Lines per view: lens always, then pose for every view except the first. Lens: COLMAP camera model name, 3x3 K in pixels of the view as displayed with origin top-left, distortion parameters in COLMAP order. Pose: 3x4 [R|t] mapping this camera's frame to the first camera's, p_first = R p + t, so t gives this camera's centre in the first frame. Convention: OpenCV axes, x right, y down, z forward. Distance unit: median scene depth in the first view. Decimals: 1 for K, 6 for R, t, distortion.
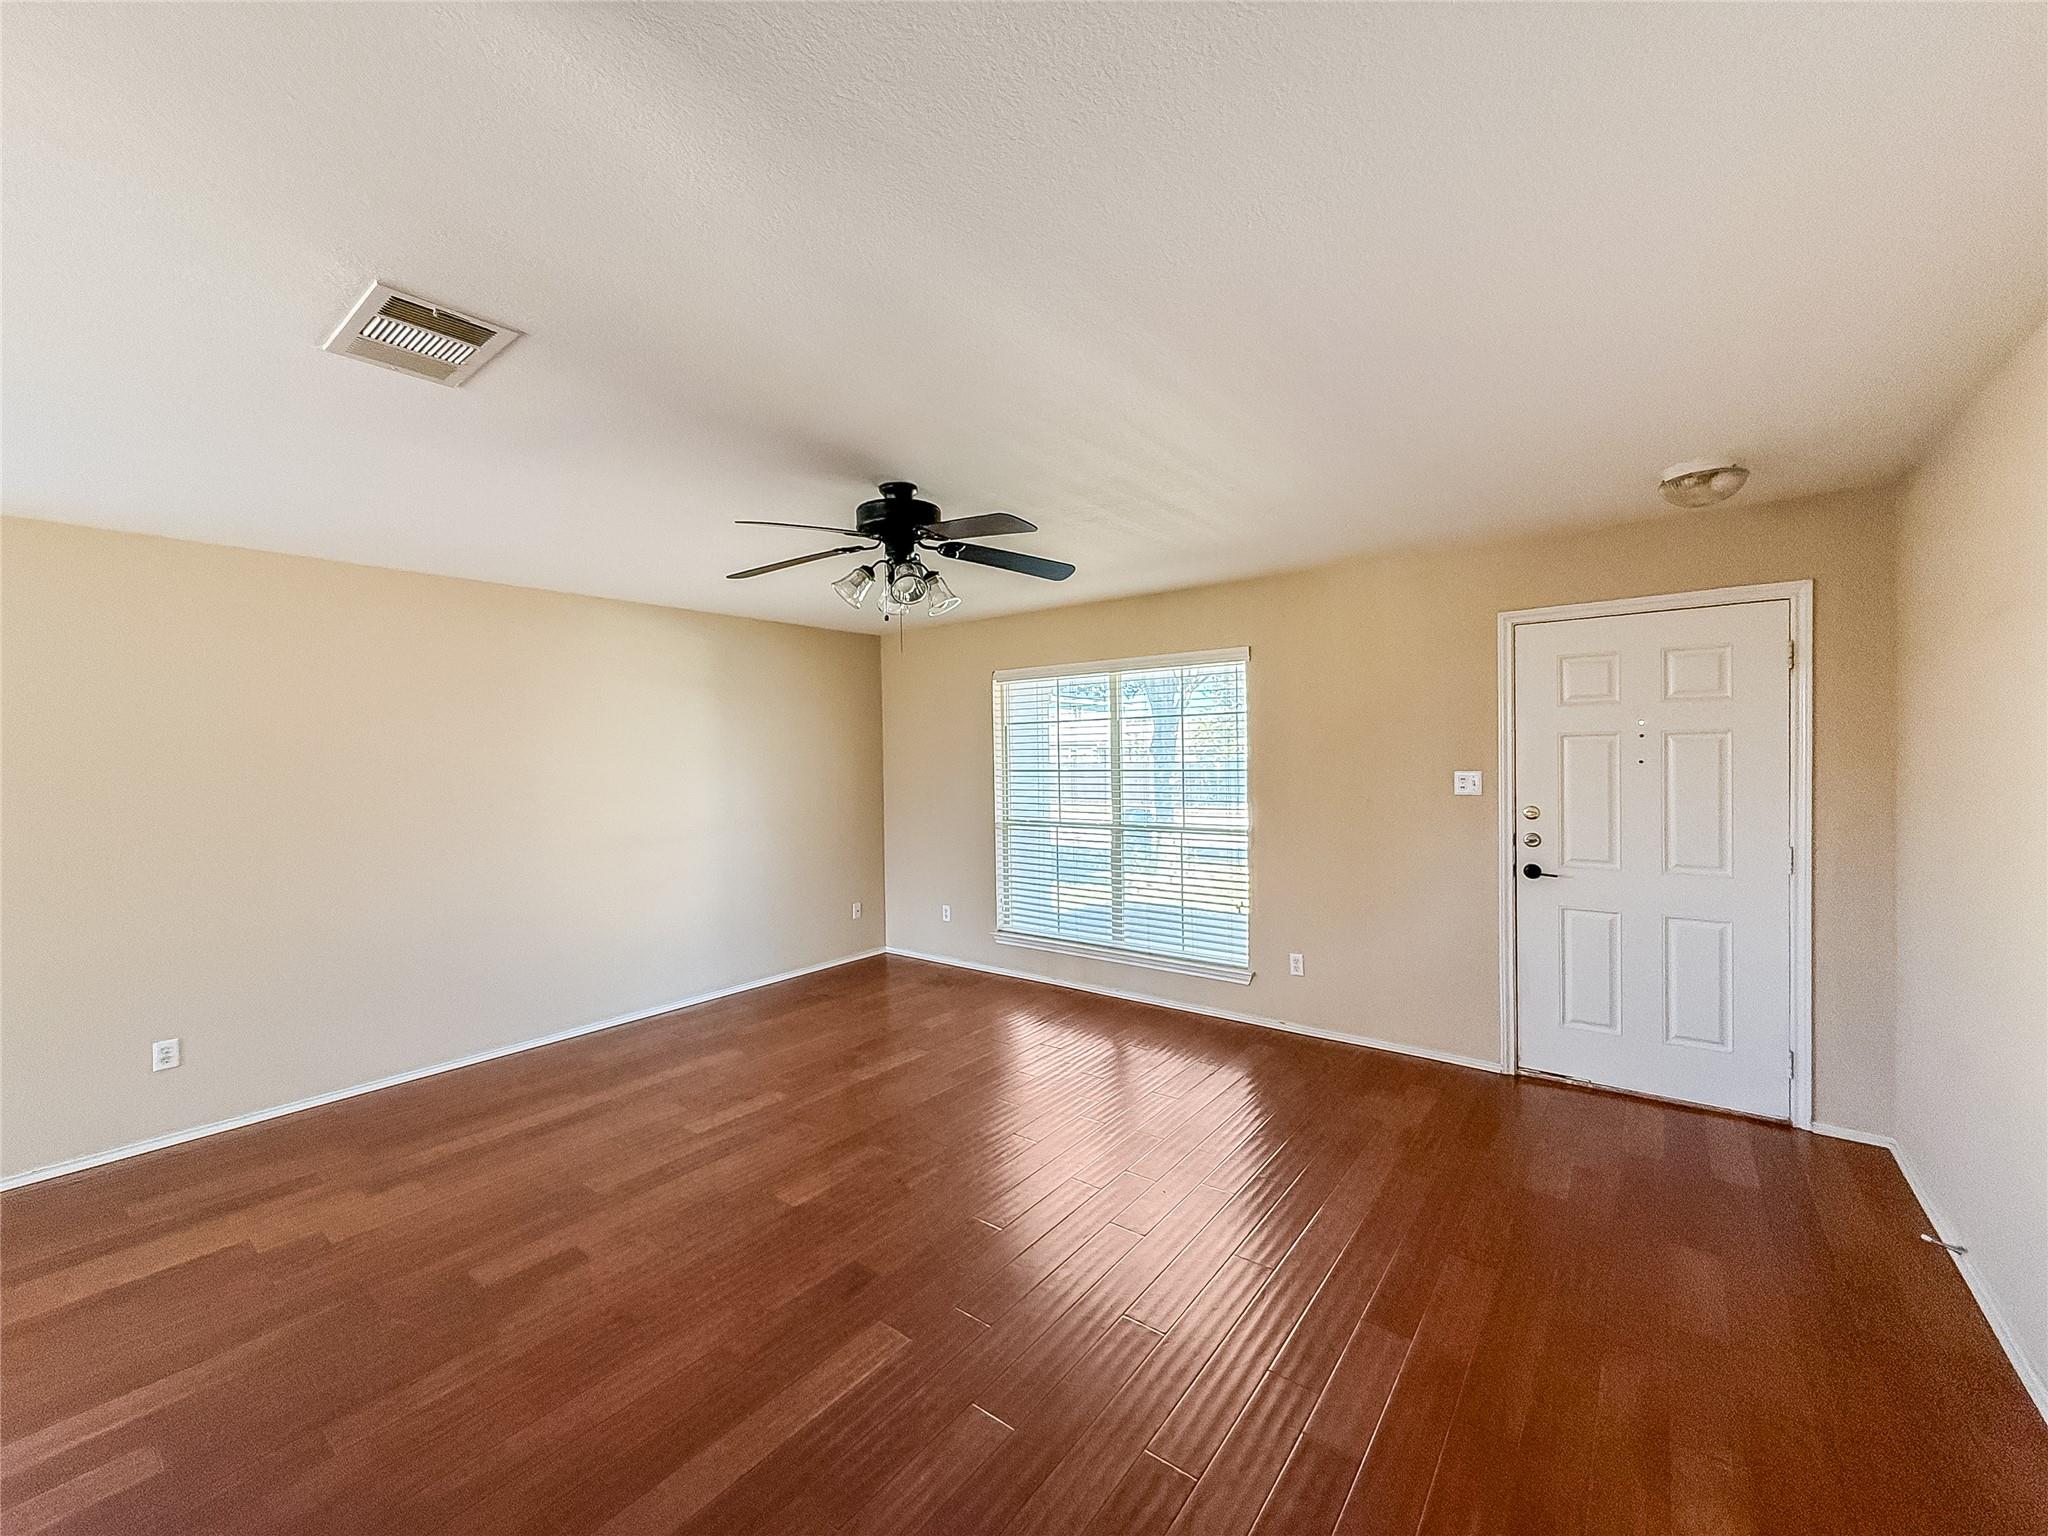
lens RADIAL K [[825.5, 0, 1025.2], [0, 825.5, 760.9], [0, 0, 1]] dist [0.017738, 0.000026]
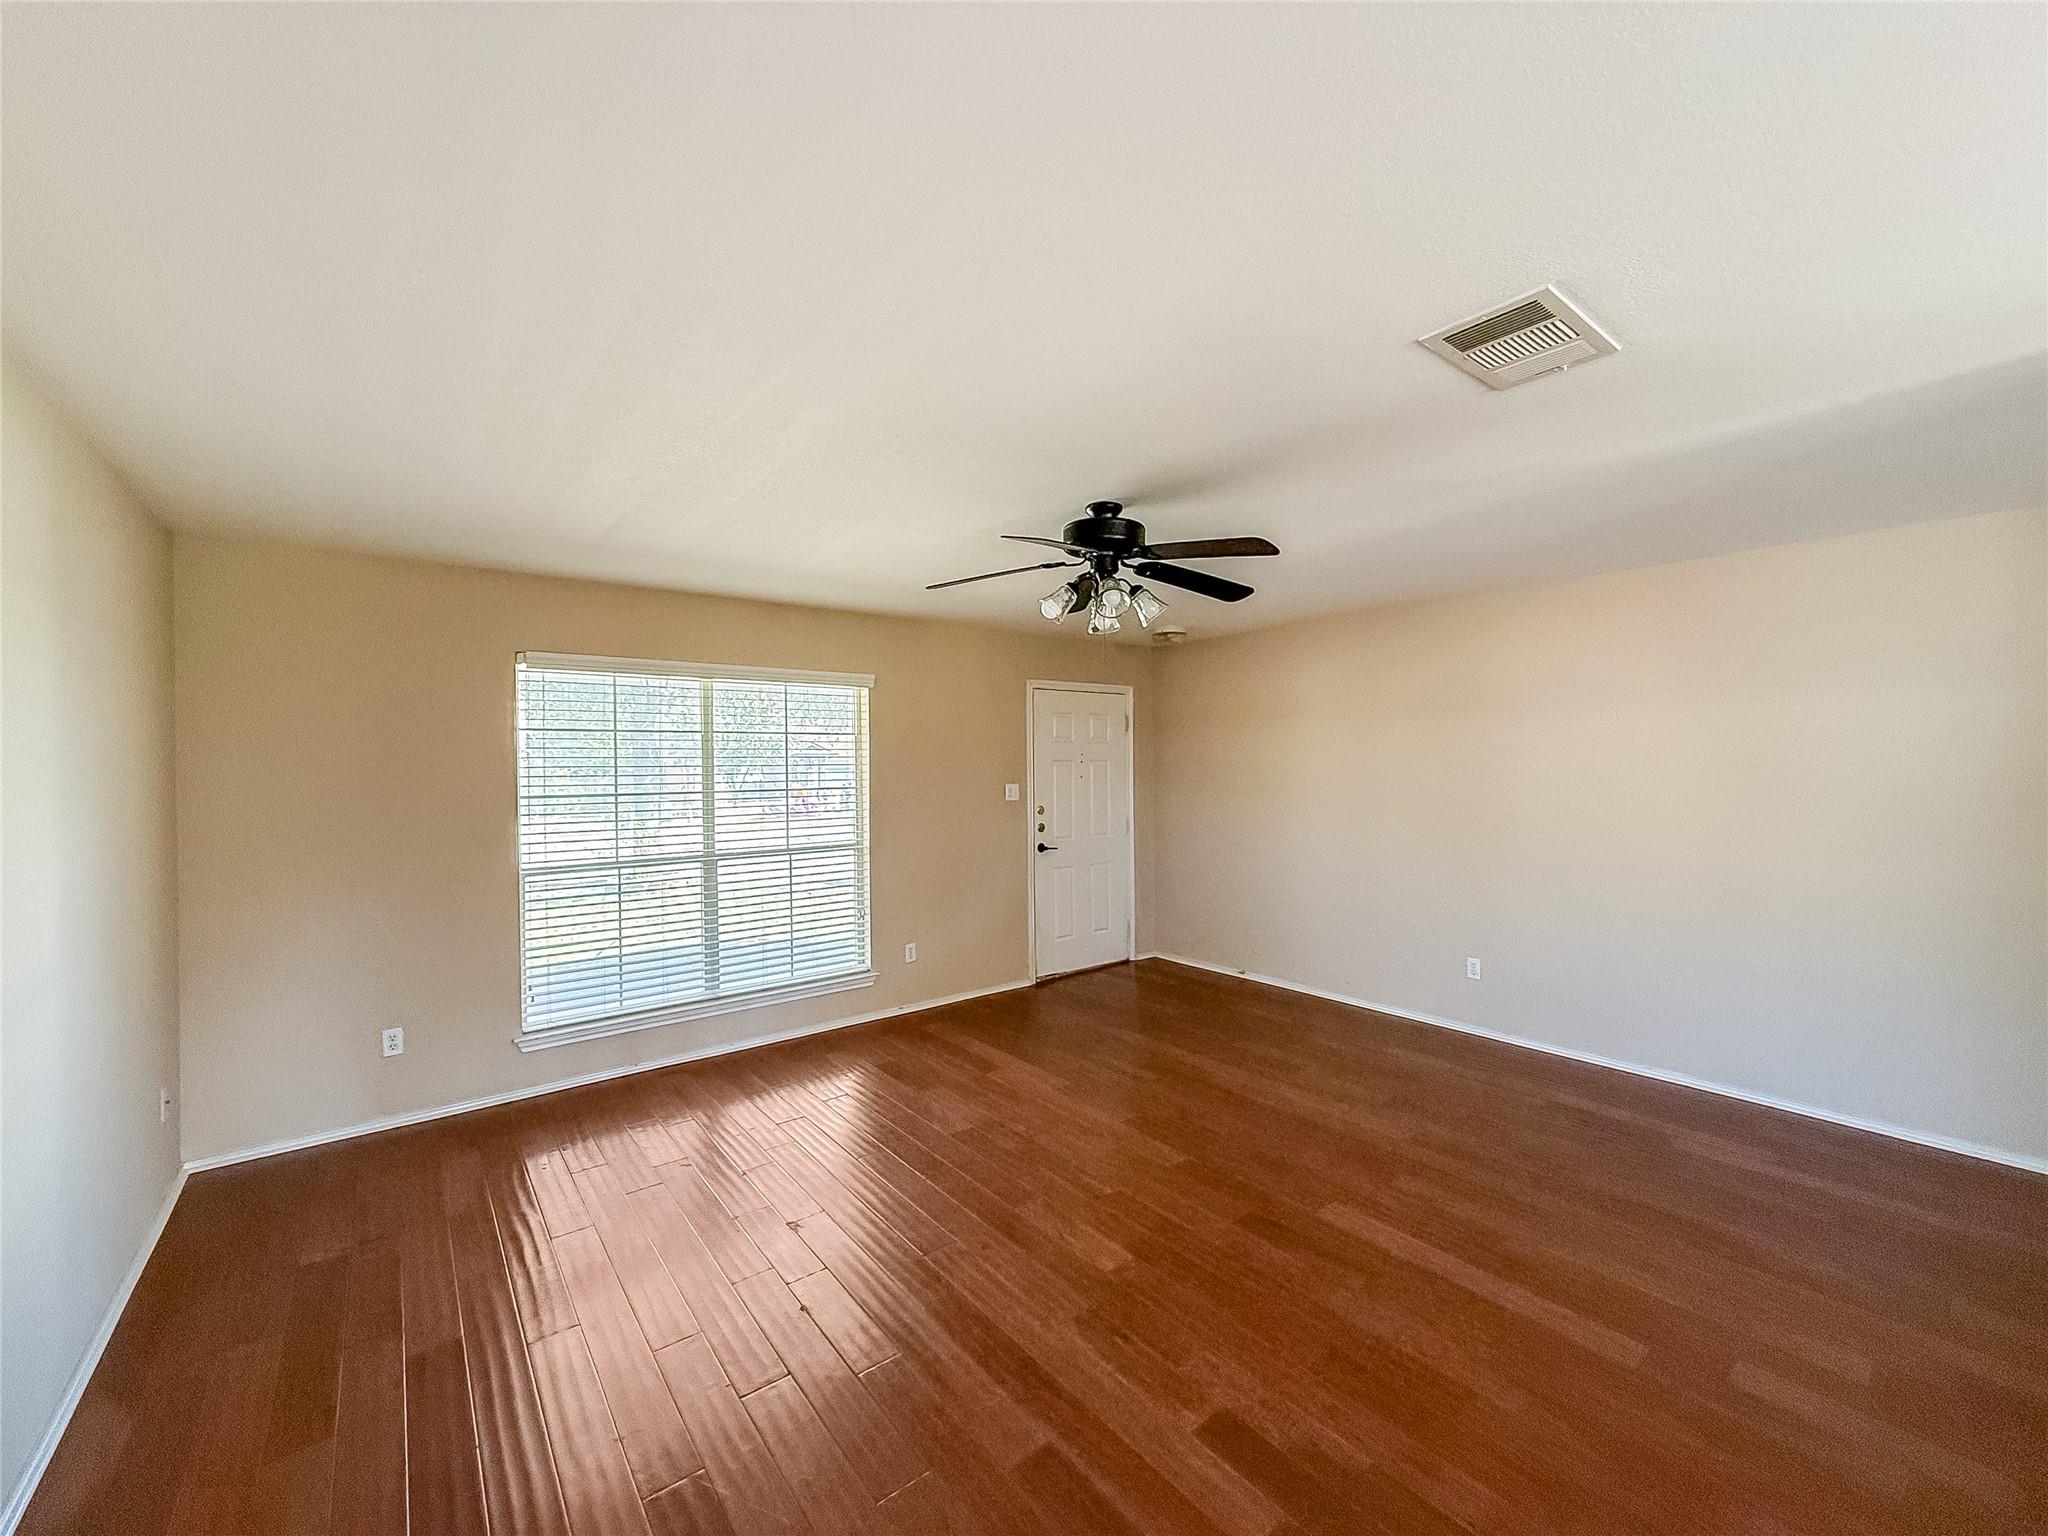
lens RADIAL K [[817.7, 0, 1014.5], [0, 817.7, 757.4], [0, 0, 1]] dist [0.000325, 0.000037]
pose [[0.253037, 0.022179, 0.967202, -0.839184], [0.014364, 0.999541, -0.026678, 0.003738], [-0.967350, 0.020643, 0.252603, 0.625283]]
